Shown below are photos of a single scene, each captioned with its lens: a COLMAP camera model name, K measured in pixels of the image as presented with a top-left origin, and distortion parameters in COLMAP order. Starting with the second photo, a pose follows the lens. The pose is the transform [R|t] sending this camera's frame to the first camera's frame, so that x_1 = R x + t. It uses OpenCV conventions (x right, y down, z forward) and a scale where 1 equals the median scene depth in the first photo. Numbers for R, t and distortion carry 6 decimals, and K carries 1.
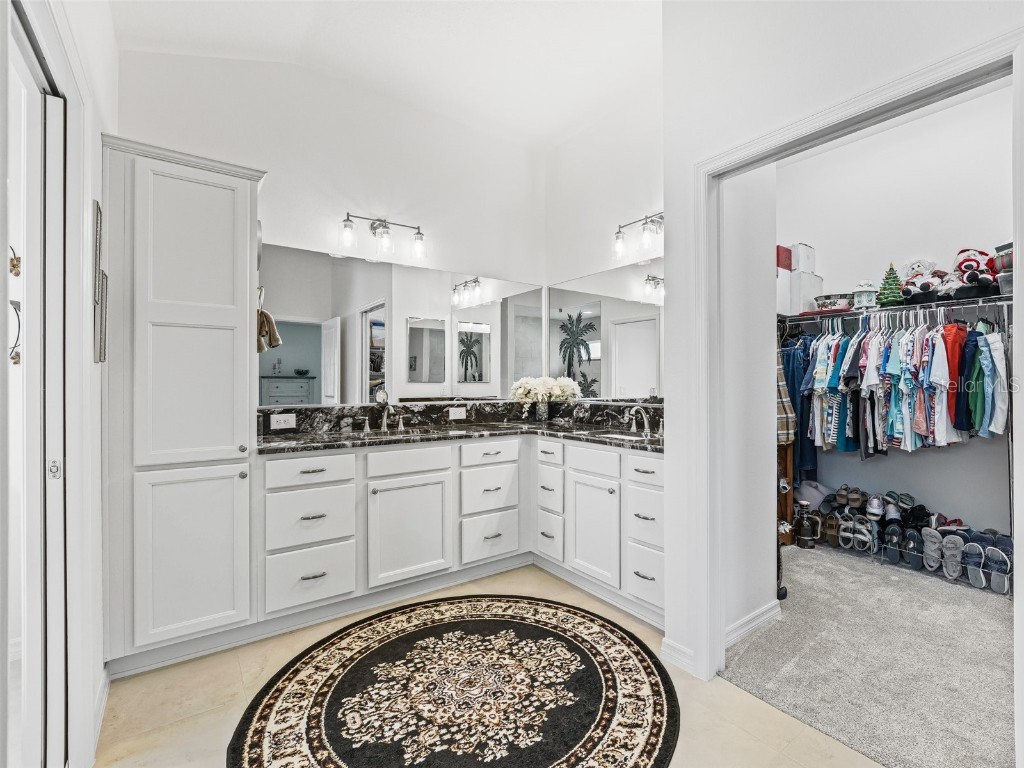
lens RADIAL K [[463.8, 0, 521.3], [0, 463.8, 380.5], [0, 0, 1]] dist [-0.015687, 0.002381]
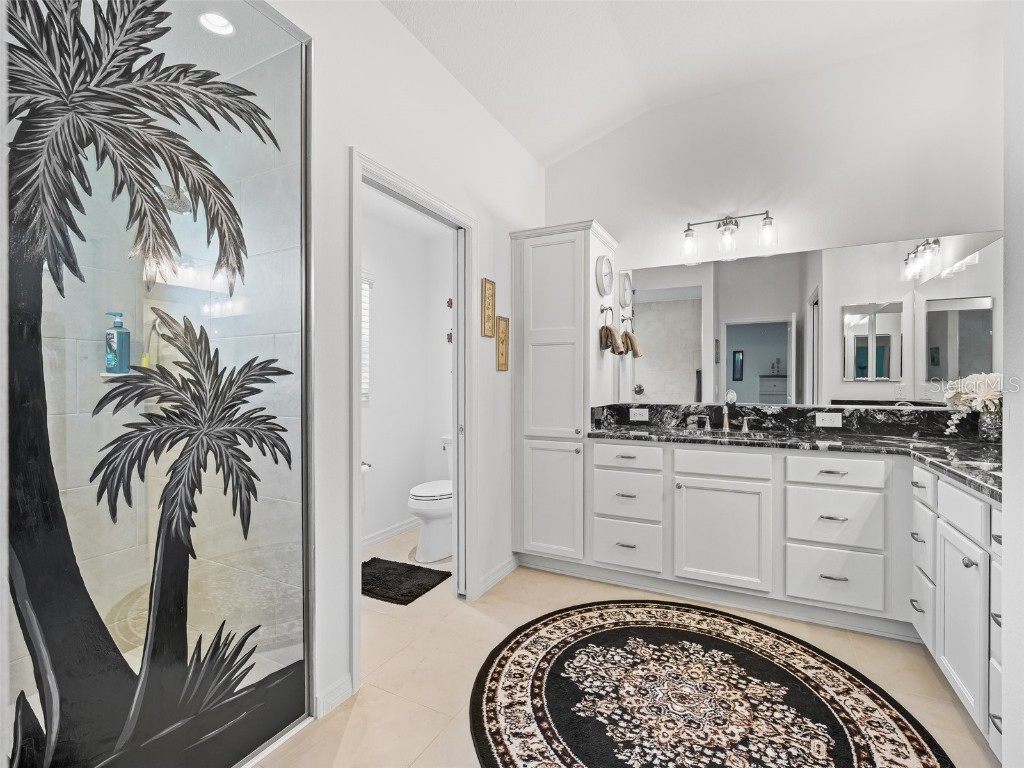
lens RADIAL K [[463.8, 0, 556.5], [0, 463.8, 381.5], [0, 0, 1]] dist [-0.015687, 0.002381]
pose [[0.479946, 0.000332, -0.877298, 0.506907], [0.005371, 0.999980, 0.003316, -0.003222], [0.877282, -0.006304, 0.479935, 0.269713]]
